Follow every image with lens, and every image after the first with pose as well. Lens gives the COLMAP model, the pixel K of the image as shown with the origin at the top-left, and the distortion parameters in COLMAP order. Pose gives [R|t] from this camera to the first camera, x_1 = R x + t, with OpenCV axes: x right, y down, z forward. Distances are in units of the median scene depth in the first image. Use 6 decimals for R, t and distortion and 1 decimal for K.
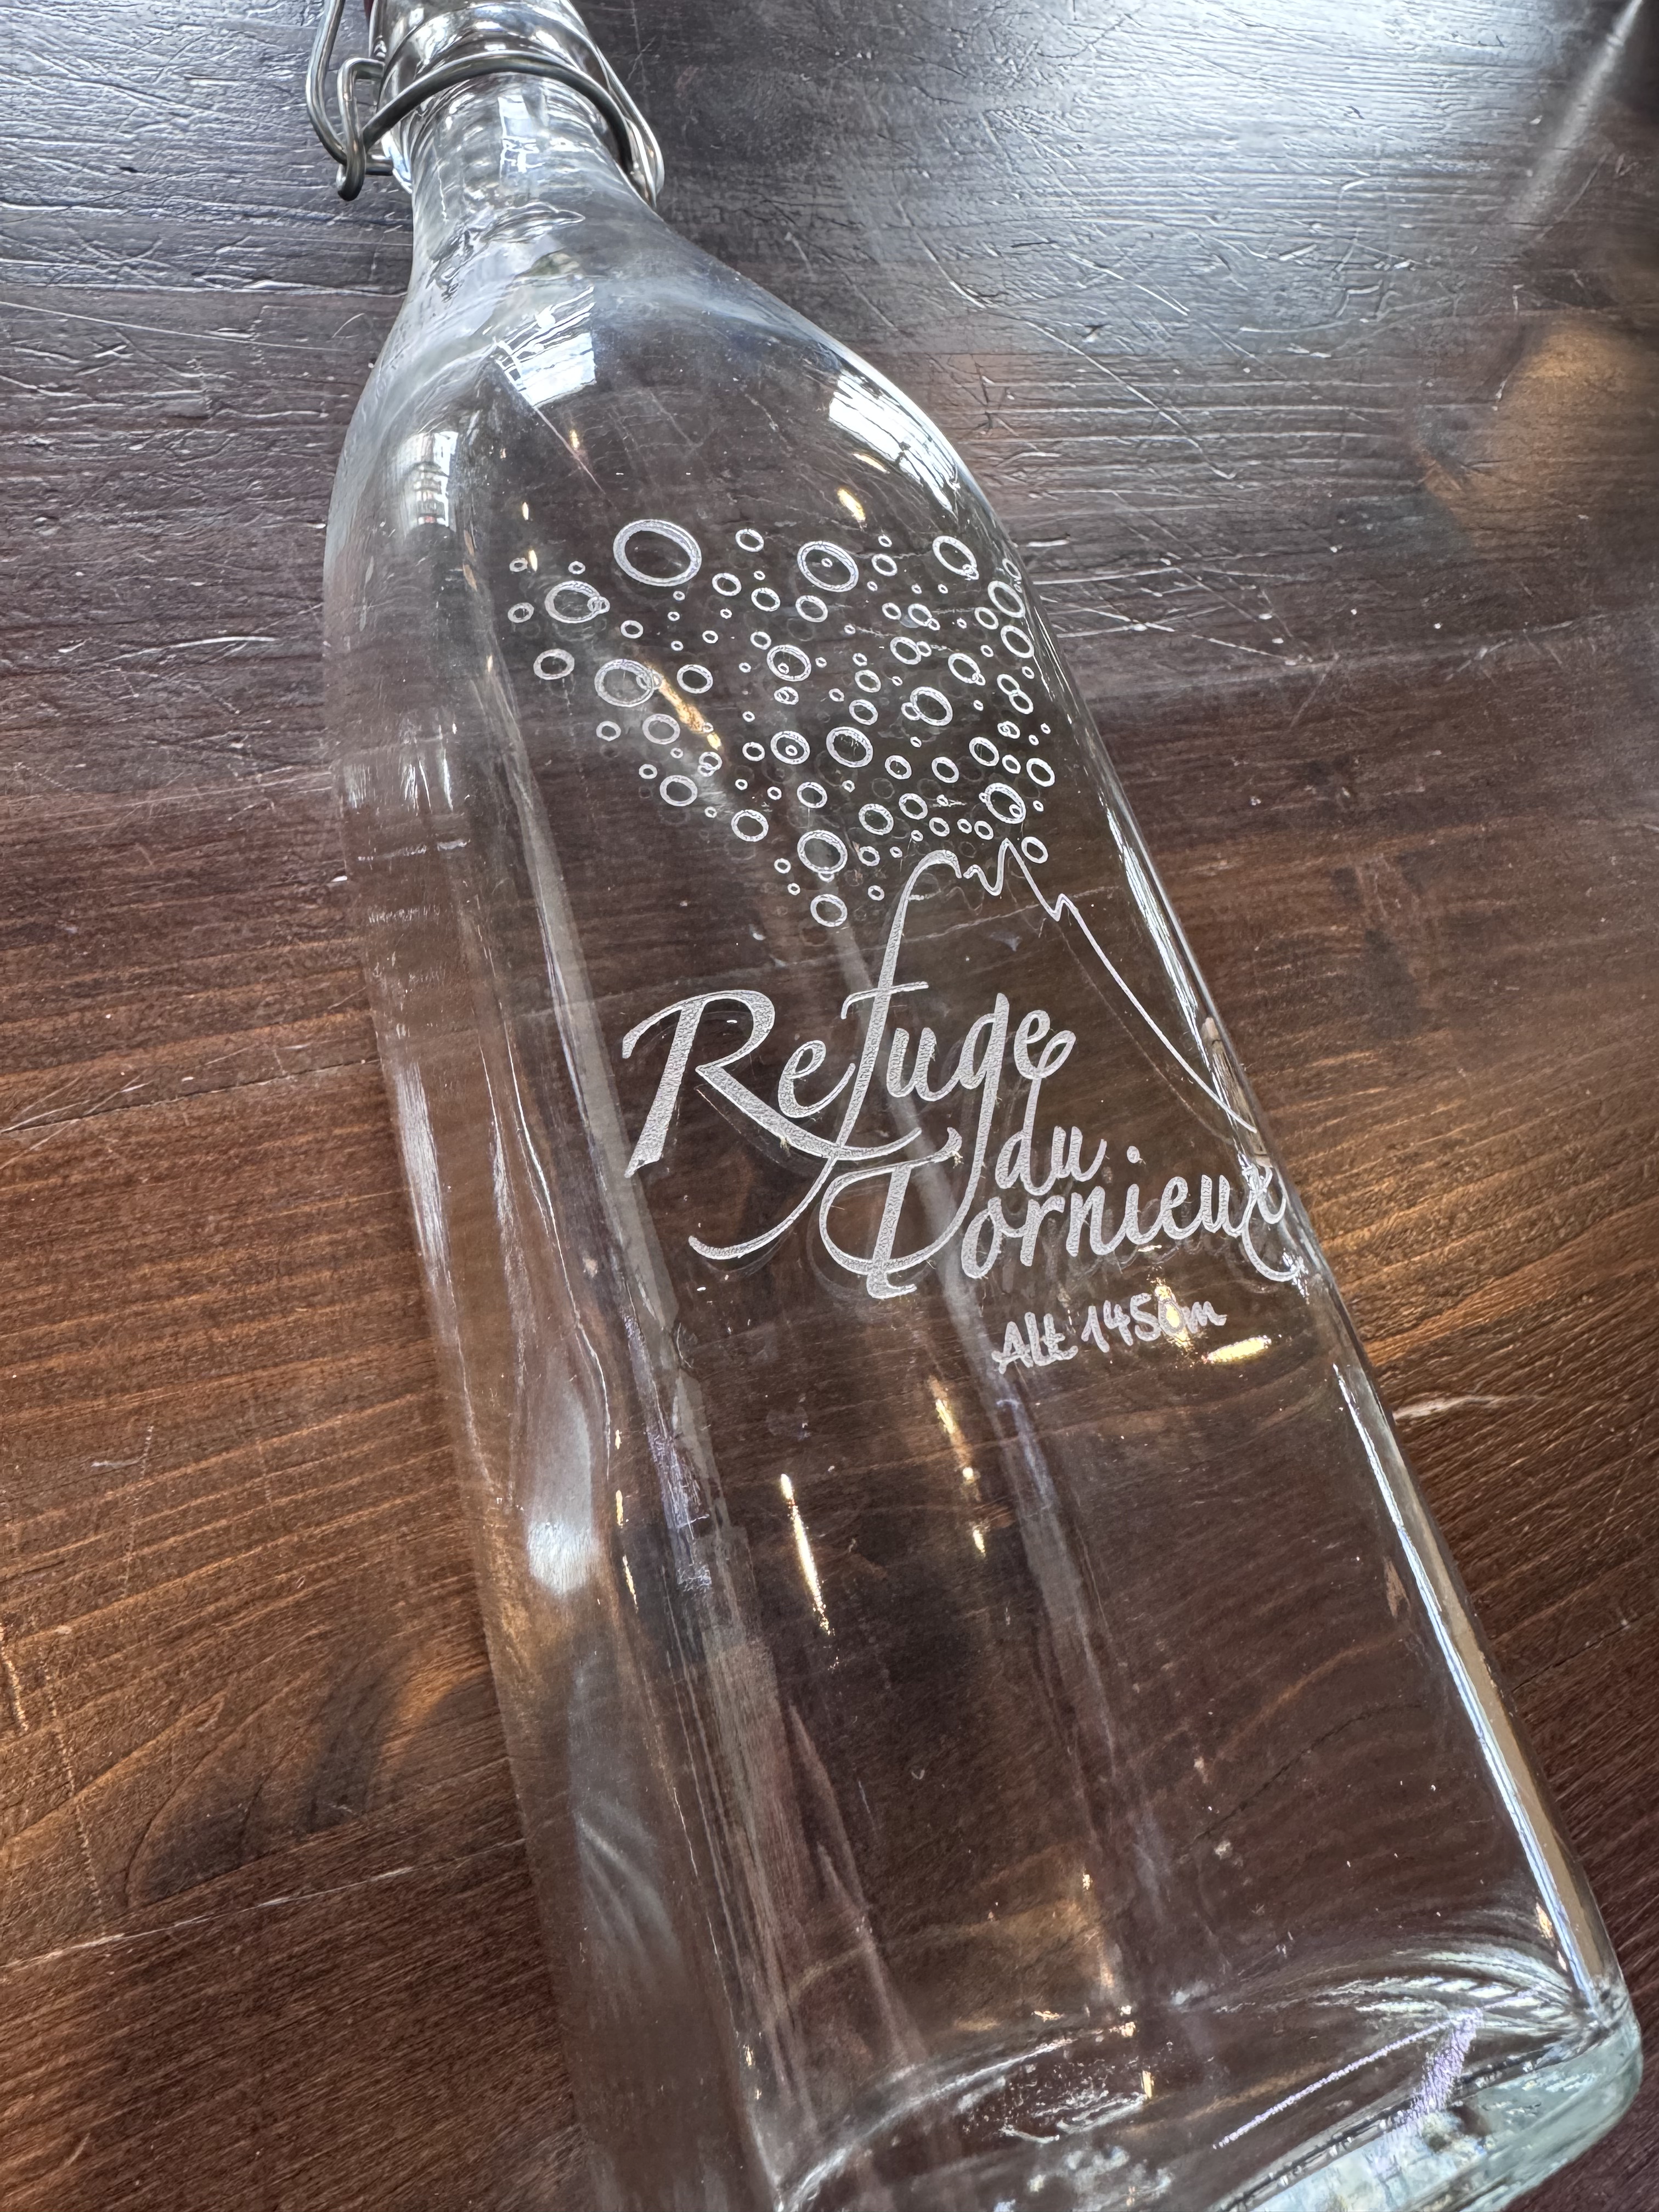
lens RADIAL K [[1504.4, 0, 829.5], [0, 1504.4, 1106.0], [0, 0, 1]] dist [-0.010542, -0.001394]
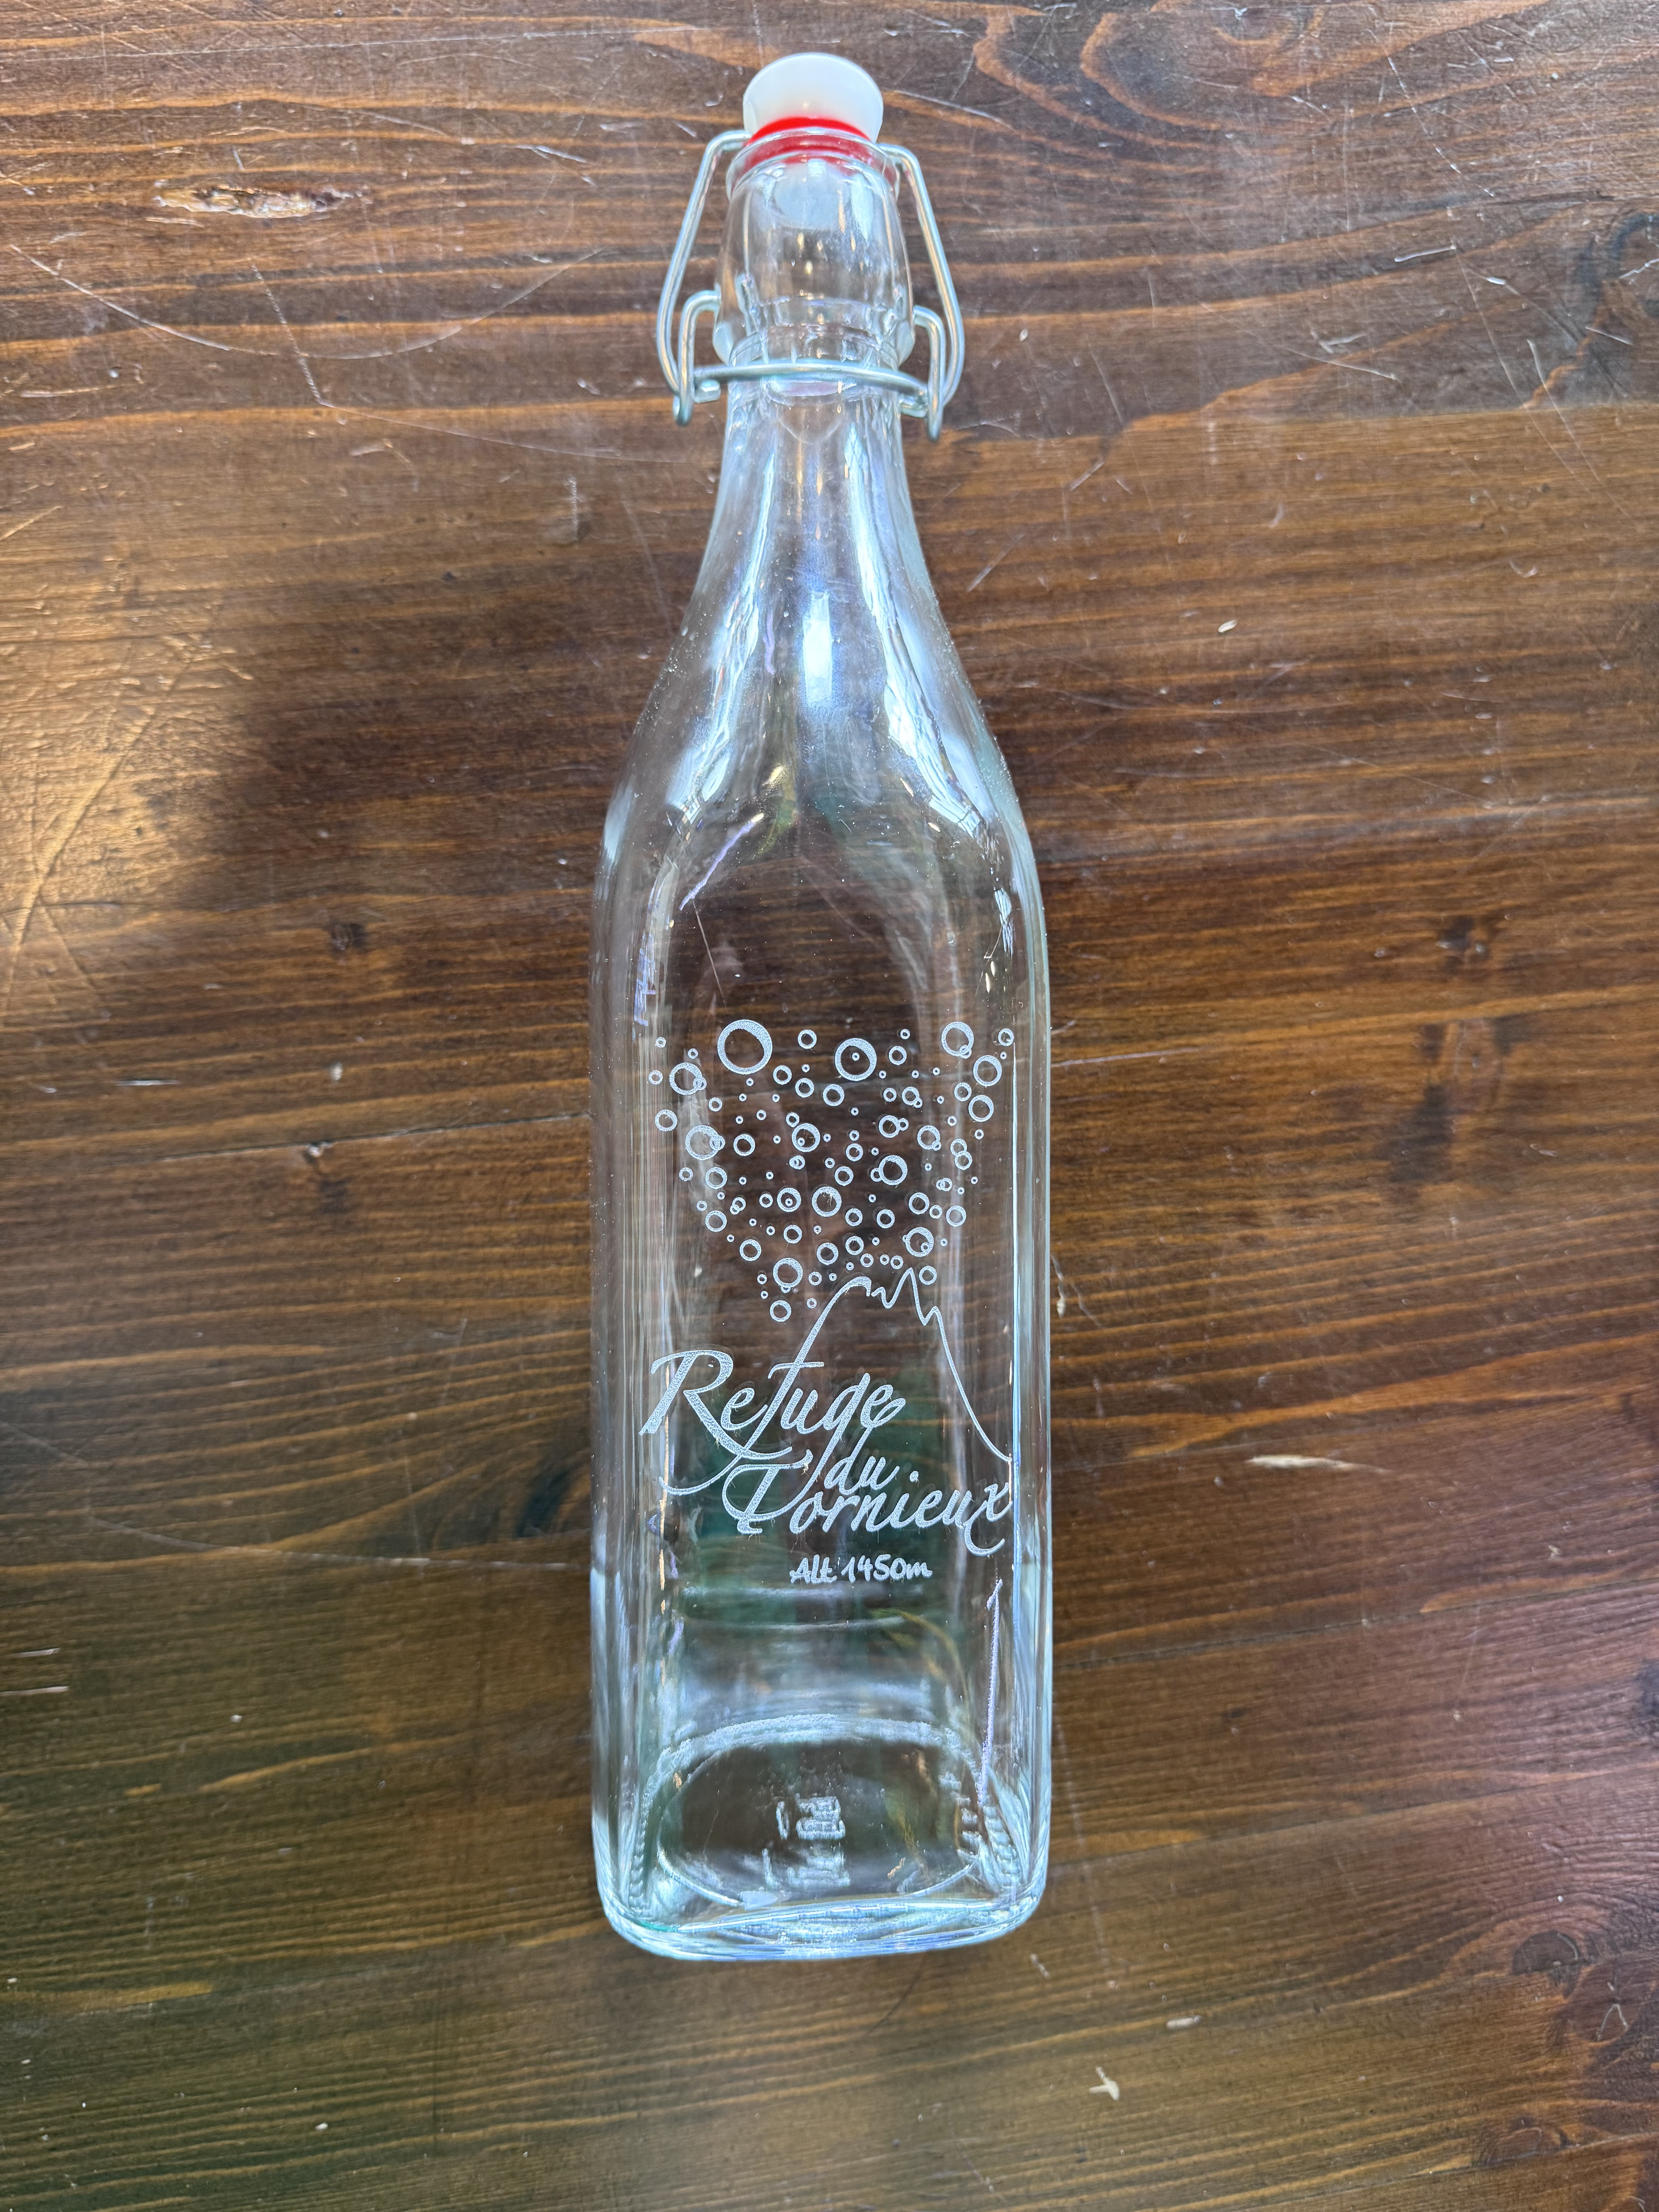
lens RADIAL K [[1564.8, 0, 882.3], [0, 1564.8, 1108.5], [0, 0, 1]] dist [0.056047, -0.000533]
pose [[0.933925, 0.287729, -0.212122, 0.431201], [-0.163093, 0.871009, 0.463404, -1.202719], [0.318095, -0.398189, 0.860384, -0.460757]]
